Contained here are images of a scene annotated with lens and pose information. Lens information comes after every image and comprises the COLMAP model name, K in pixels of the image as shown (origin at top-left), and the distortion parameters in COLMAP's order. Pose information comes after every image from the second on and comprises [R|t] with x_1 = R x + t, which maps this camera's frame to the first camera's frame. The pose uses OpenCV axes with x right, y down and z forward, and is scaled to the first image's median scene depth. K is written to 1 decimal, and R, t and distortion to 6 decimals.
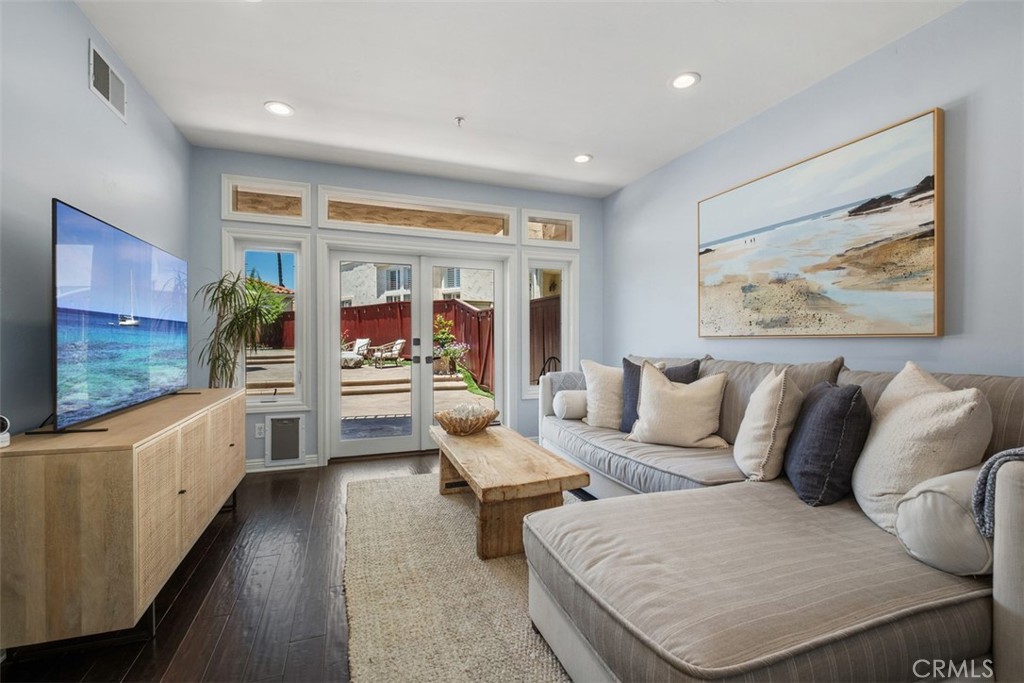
lens RADIAL K [[445.5, 0, 512.0], [0, 445.5, 341.5], [0, 0, 1]] dist [0.002619, -0.005551]
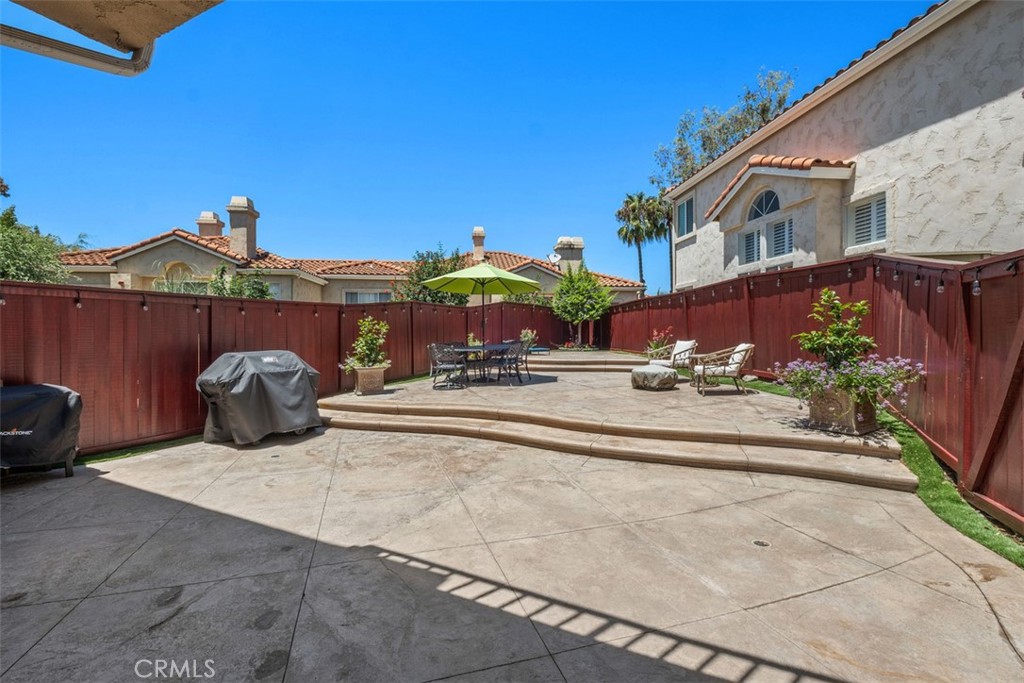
lens RADIAL K [[443.0, 0, 510.2], [0, 443.0, 338.5], [0, 0, 1]] dist [0.004828, -0.006086]
pose [[0.690408, 0.005273, -0.723401, -0.212506], [-0.003282, 0.999986, 0.004157, -0.043801], [0.723413, -0.000496, 0.690416, 1.573937]]
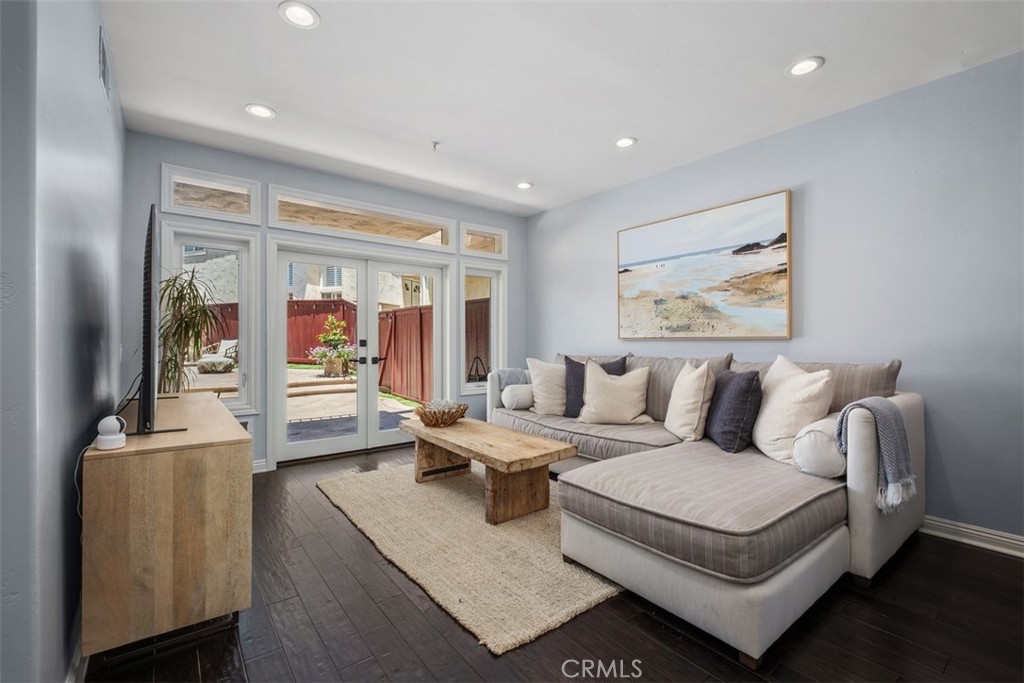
lens RADIAL K [[443.0, 0, 510.2], [0, 443.0, 338.5], [0, 0, 1]] dist [0.004828, -0.006086]
pose [[0.954423, 0.000659, 0.298457, -0.250489], [0.002138, 0.999957, -0.009044, -0.000074], [-0.298450, 0.009270, 0.954380, -0.101642]]
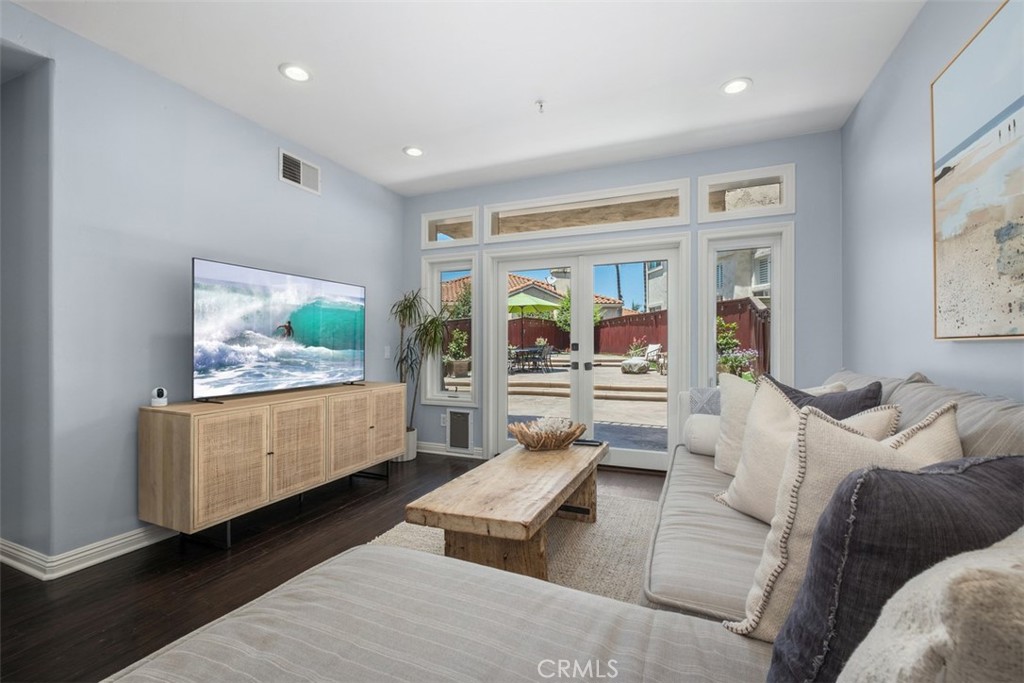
lens RADIAL K [[439.4, 0, 508.6], [0, 439.4, 344.1], [0, 0, 1]] dist [0.000931, -0.006618]
pose [[0.723888, -0.001911, -0.689915, 0.421763], [-0.003171, 0.999976, -0.006097, 0.000916], [0.689911, 0.006601, 0.723864, 0.287994]]
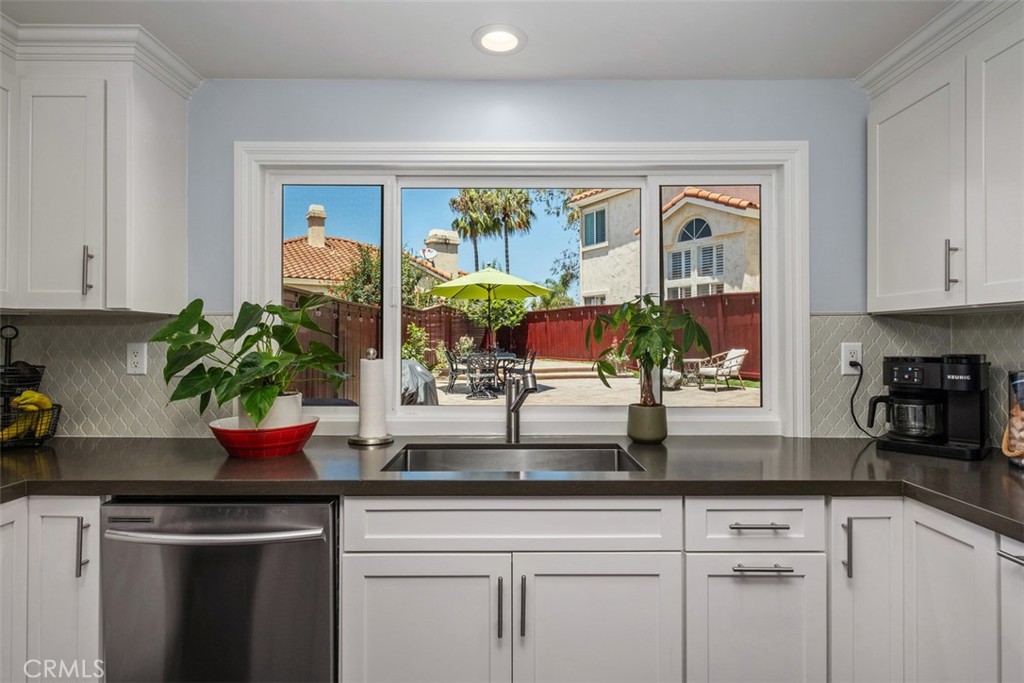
lens RADIAL K [[552.0, 0, 512.0], [0, 552.0, 341.5], [0, 0, 1]] dist [-0.000110, -0.000157]
pose [[0.937431, -0.000830, -0.348169, -1.045666], [-0.001062, 0.999986, -0.005244, -0.042299], [0.348168, 0.005285, 0.937417, 0.321073]]
